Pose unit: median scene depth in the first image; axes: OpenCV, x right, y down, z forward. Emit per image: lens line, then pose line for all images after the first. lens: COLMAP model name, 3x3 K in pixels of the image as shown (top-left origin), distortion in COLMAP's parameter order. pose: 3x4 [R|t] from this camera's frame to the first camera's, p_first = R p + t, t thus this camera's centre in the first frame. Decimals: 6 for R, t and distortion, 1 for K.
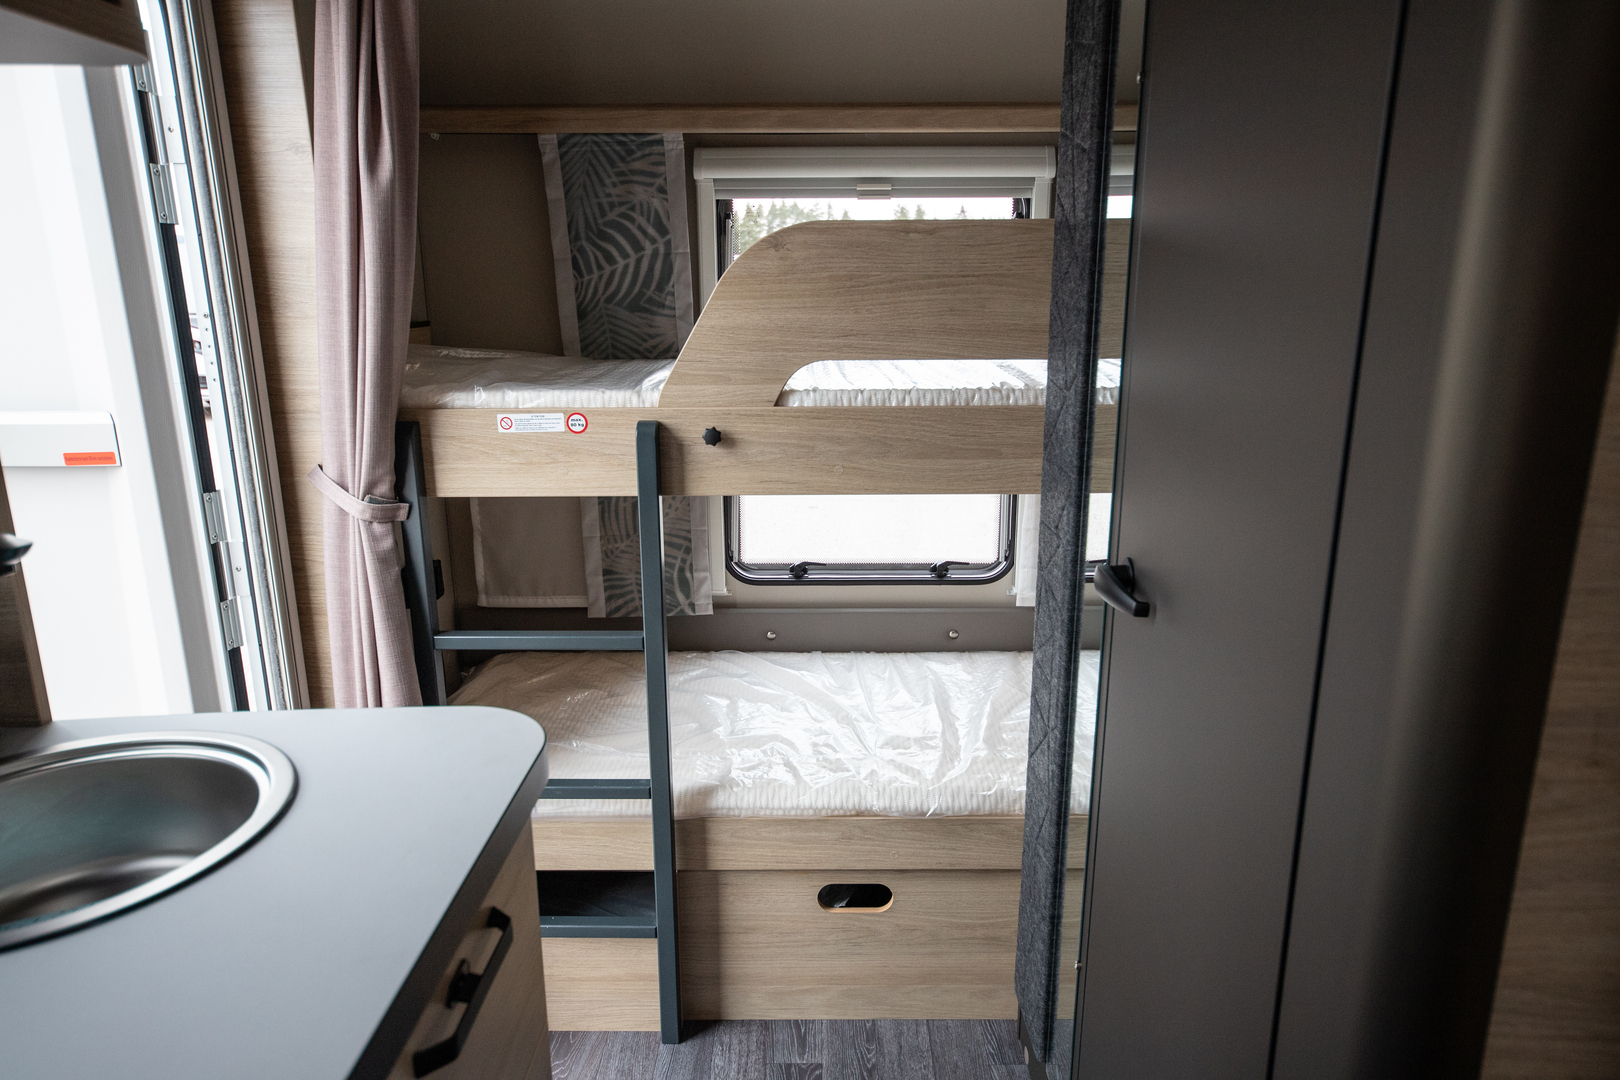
lens RADIAL K [[1037.0, 0, 810.3], [0, 1037.0, 543.8], [0, 0, 1]] dist [0.010241, 0.003415]
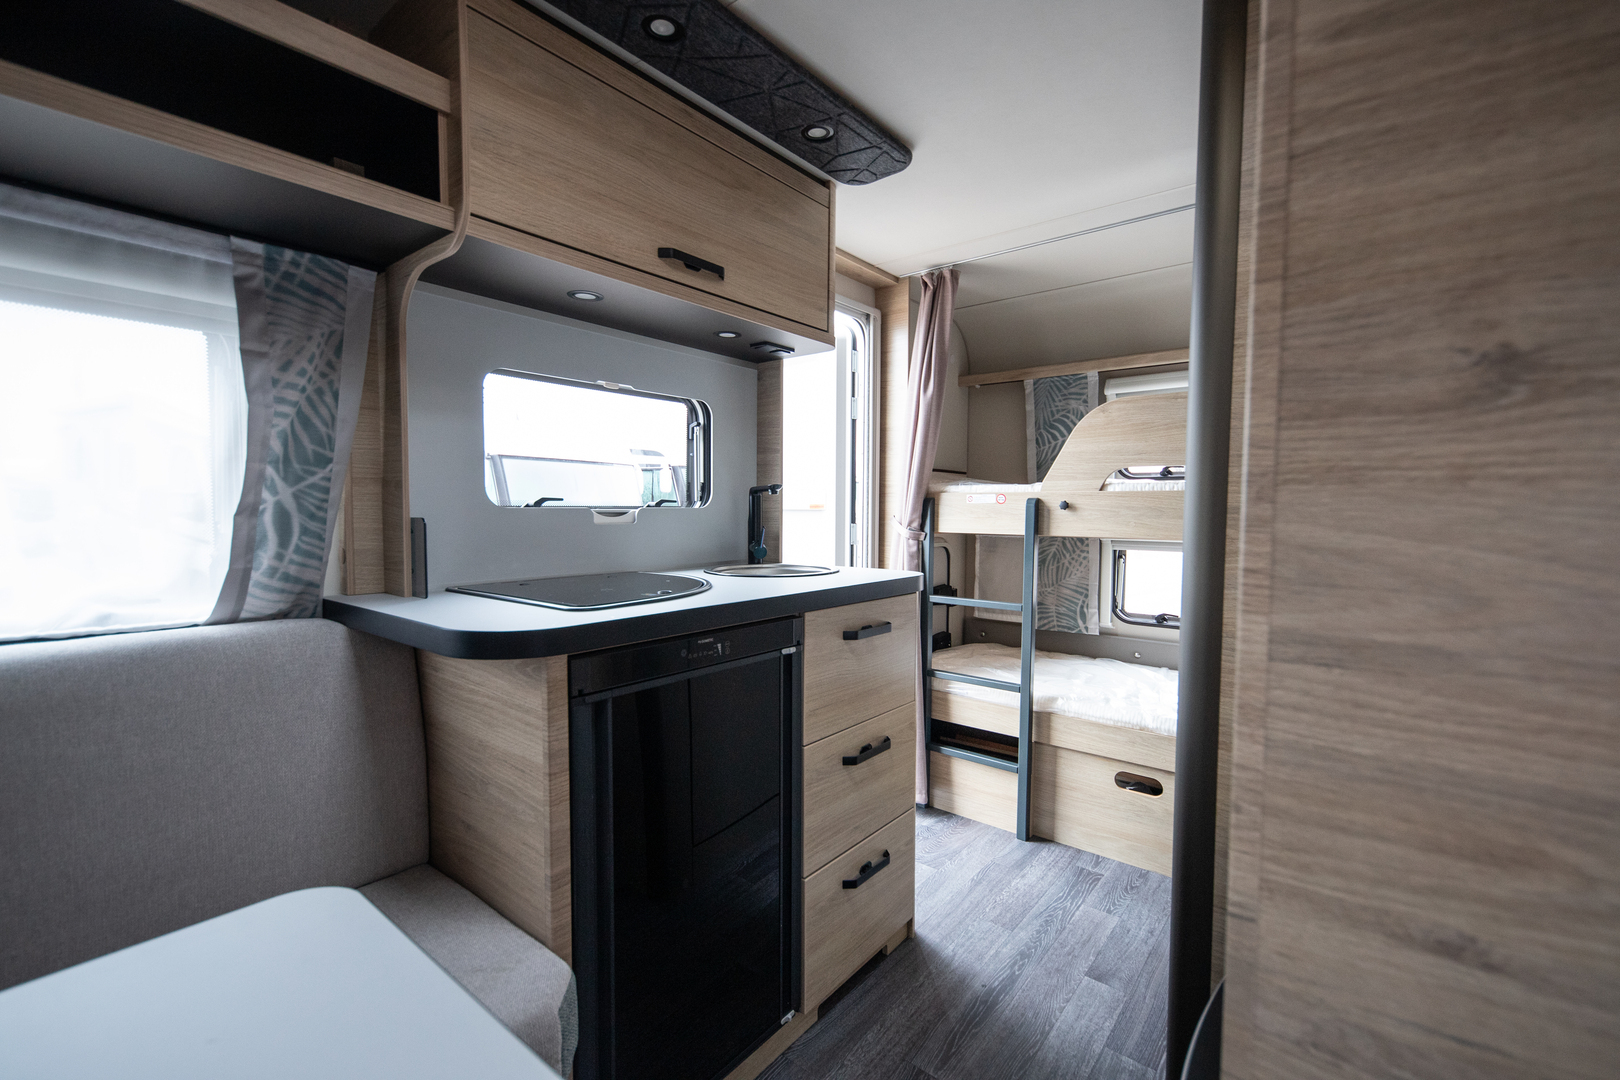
lens RADIAL K [[695.3, 0, 803.1], [0, 695.3, 543.4], [0, 0, 1]] dist [0.006655, -0.006302]
pose [[0.775117, 0.042644, -0.630377, 0.324218], [-0.167704, 0.975818, -0.140198, 0.214290], [0.609154, 0.214386, 0.763524, -0.281209]]
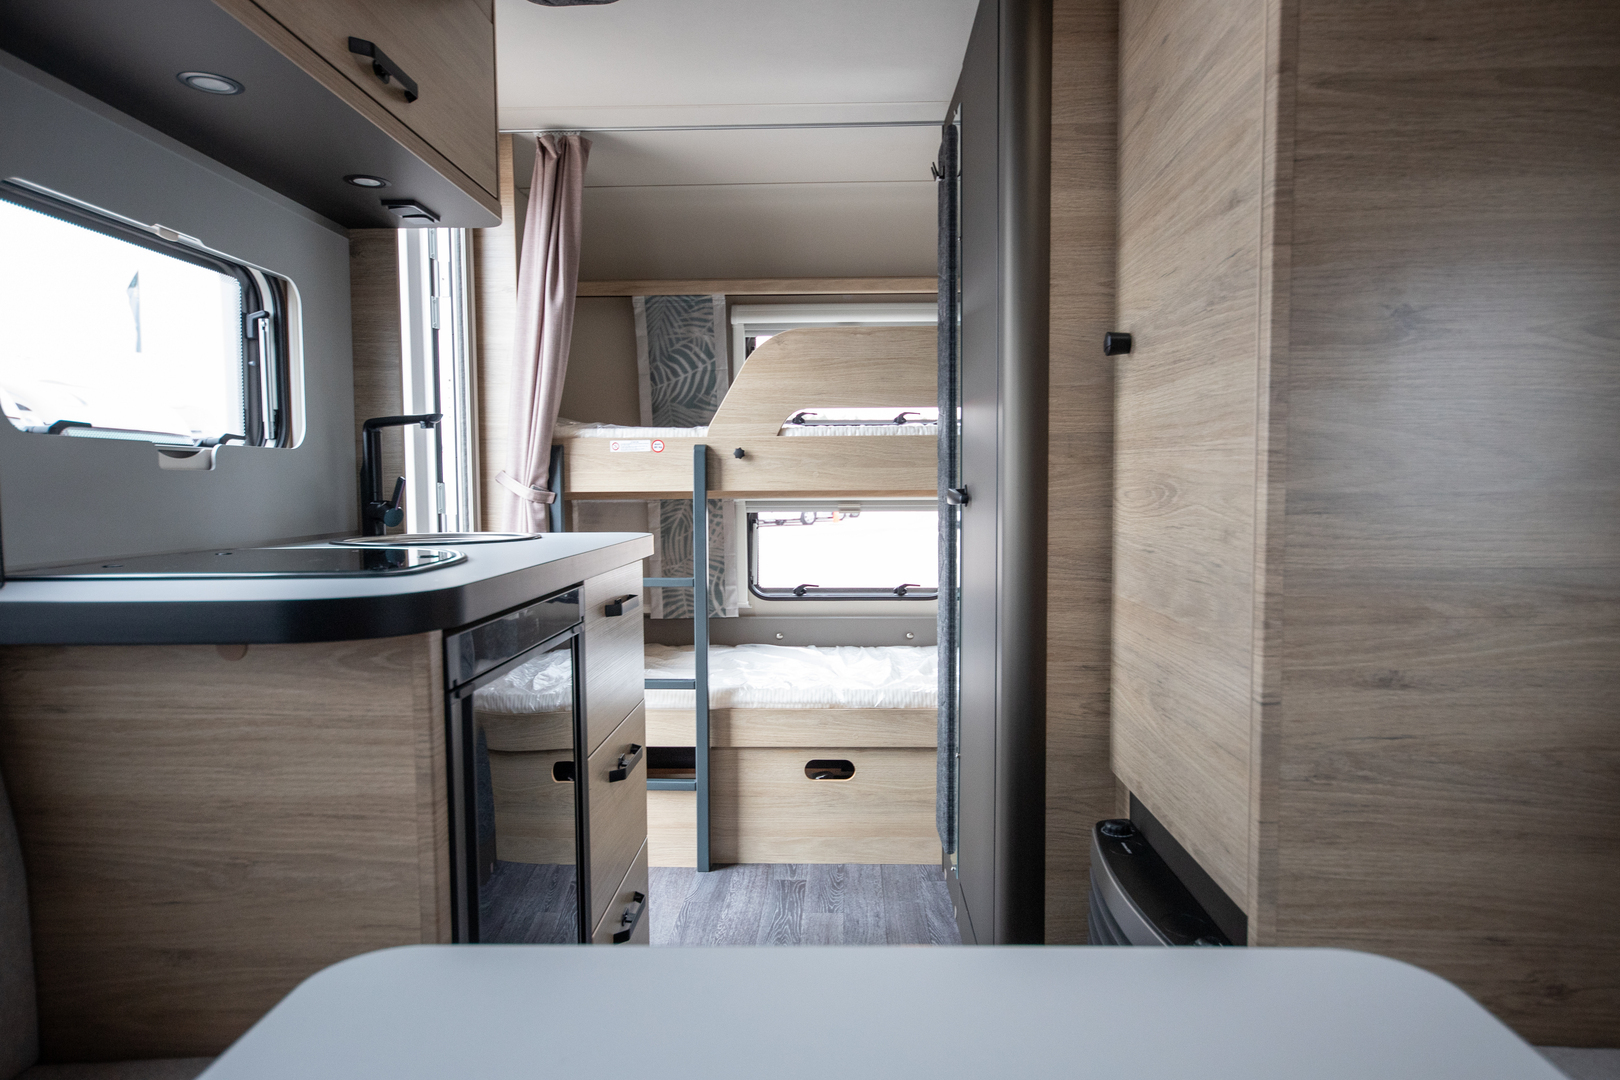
lens RADIAL K [[1022.6, 0, 808.0], [0, 1022.6, 549.0], [0, 0, 1]] dist [0.002997, 0.010167]
pose [[0.999493, 0.000383, -0.031841, 0.059786], [-0.006384, 0.982035, -0.188593, 0.313467], [0.031197, 0.188701, 0.981539, -0.504001]]
